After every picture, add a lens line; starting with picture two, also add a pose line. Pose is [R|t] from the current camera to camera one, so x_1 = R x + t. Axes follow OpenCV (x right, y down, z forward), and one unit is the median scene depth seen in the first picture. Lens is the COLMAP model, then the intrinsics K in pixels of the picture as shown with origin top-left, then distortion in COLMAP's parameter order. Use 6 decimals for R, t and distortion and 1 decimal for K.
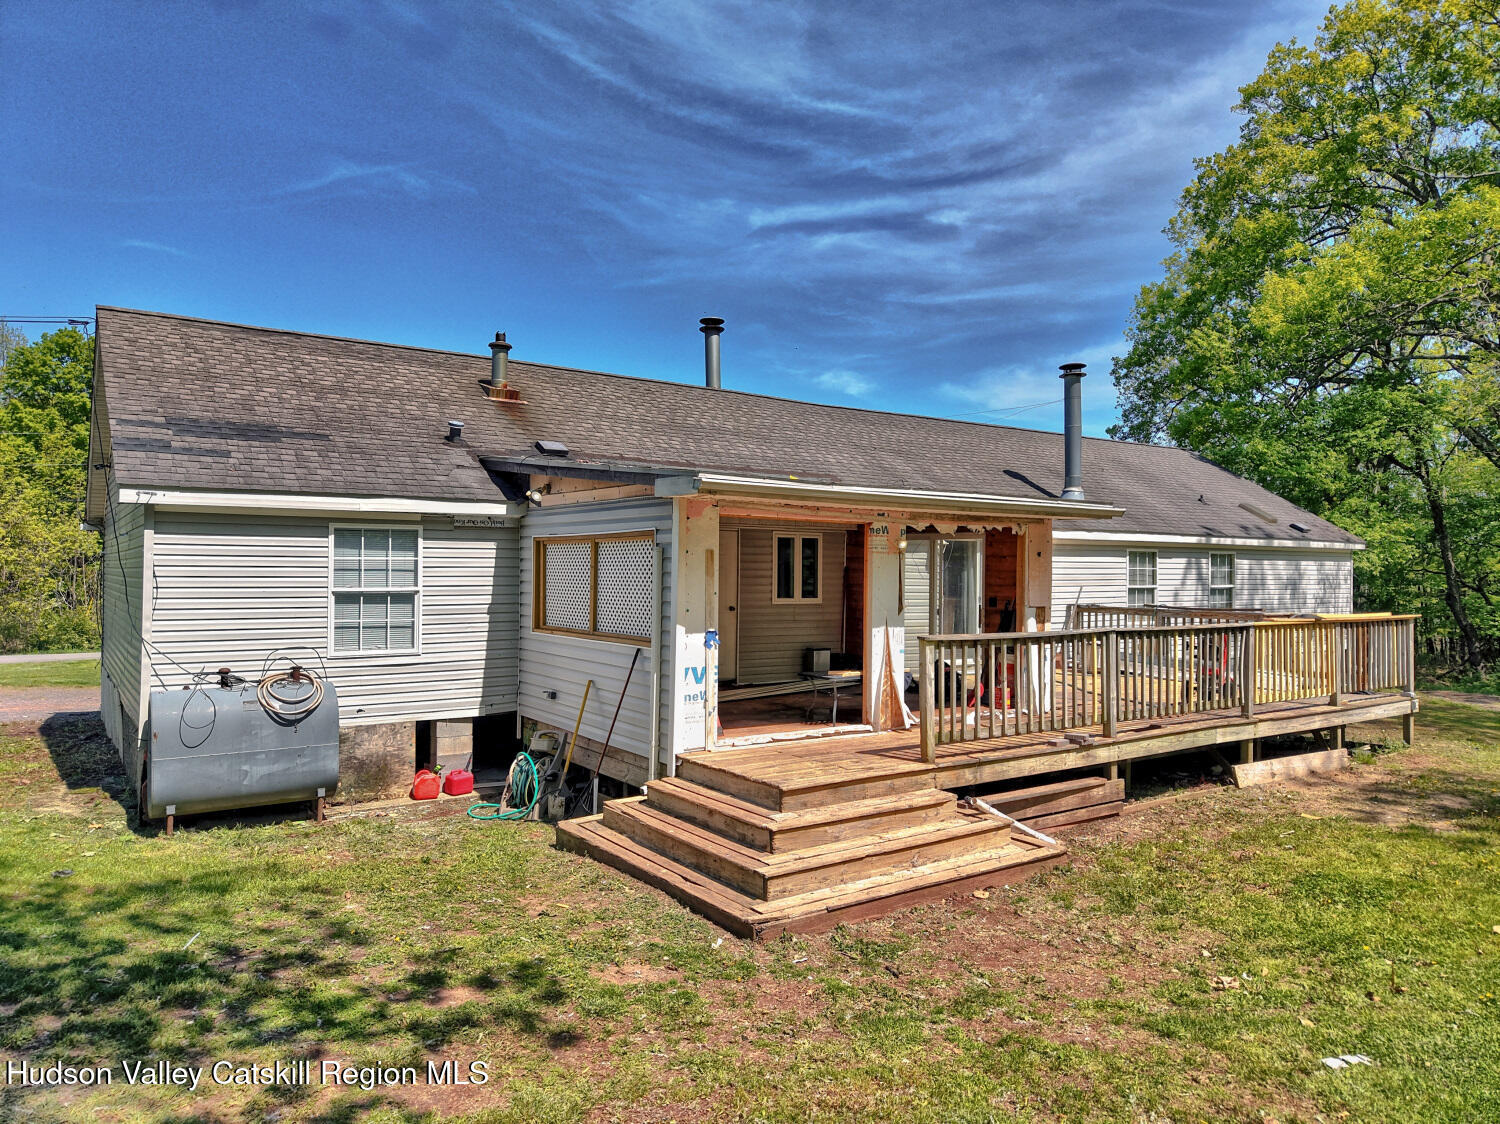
lens RADIAL K [[1046.8, 0, 750.5], [0, 1046.8, 569.3], [0, 0, 1]] dist [0.095633, -0.201410]
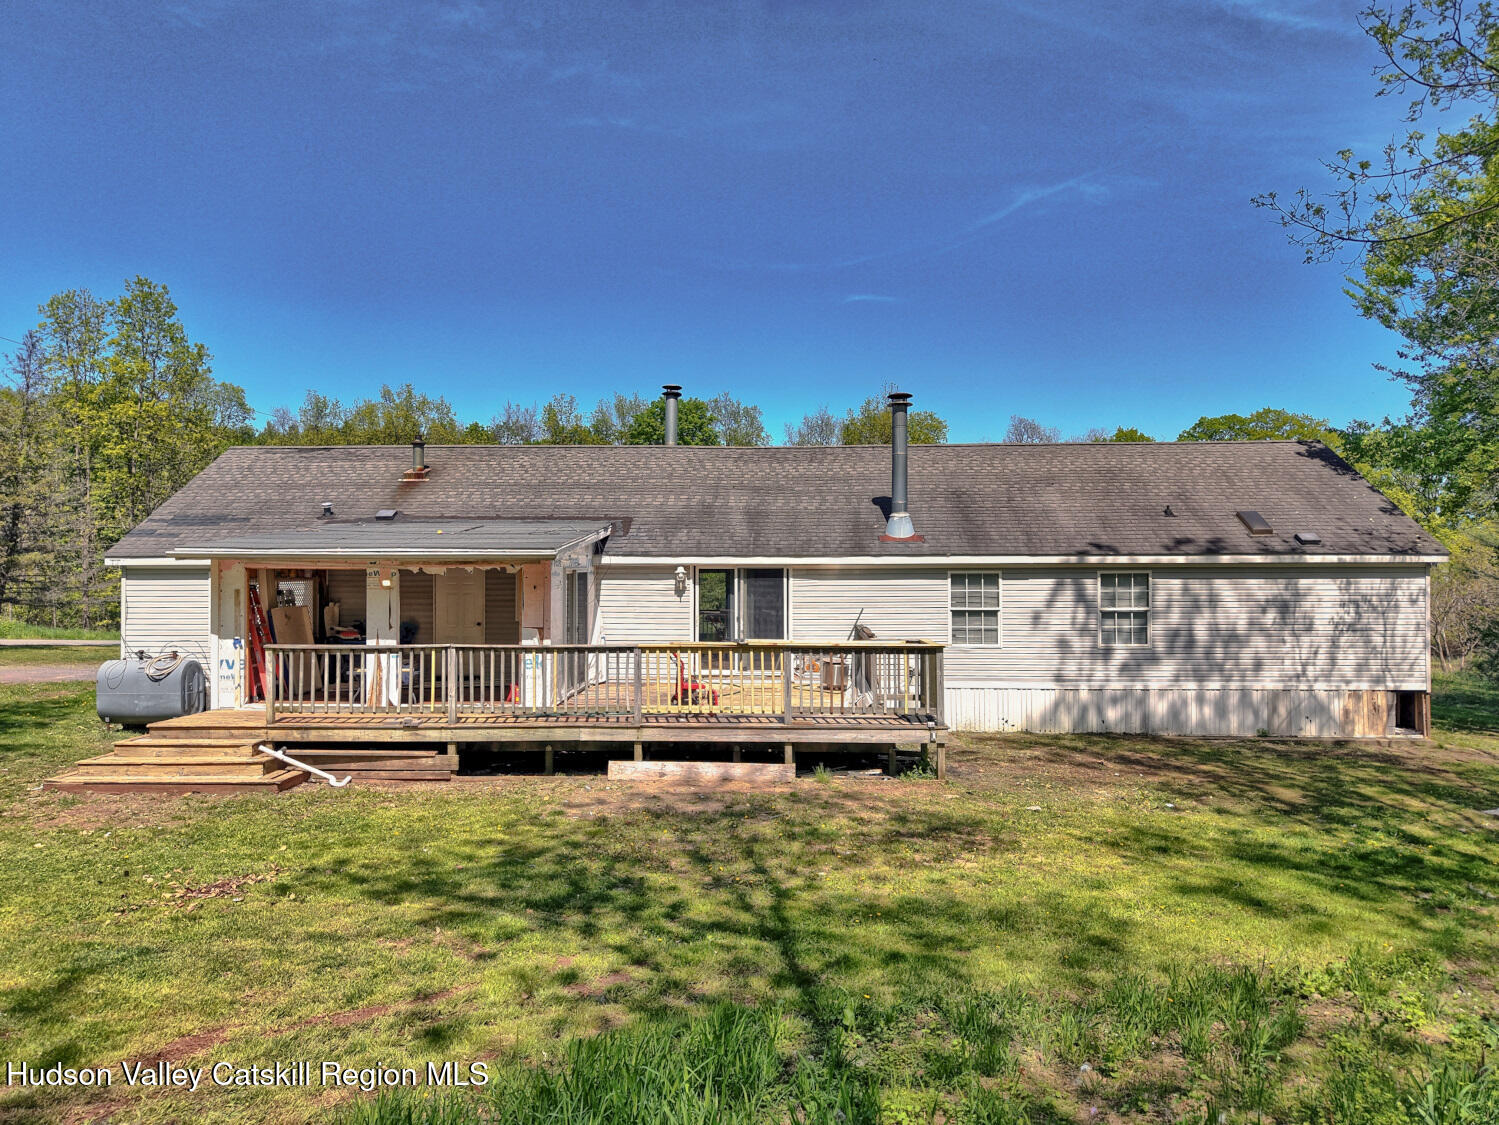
lens RADIAL K [[1046.1, 0, 750.0], [0, 1046.1, 569.7], [0, 0, 1]] dist [0.095633, -0.201410]
pose [[0.787366, -0.011450, -0.616379, 0.823635], [0.009094, 0.999934, -0.006958, -0.015643], [0.616419, -0.000127, 0.787419, 0.088830]]
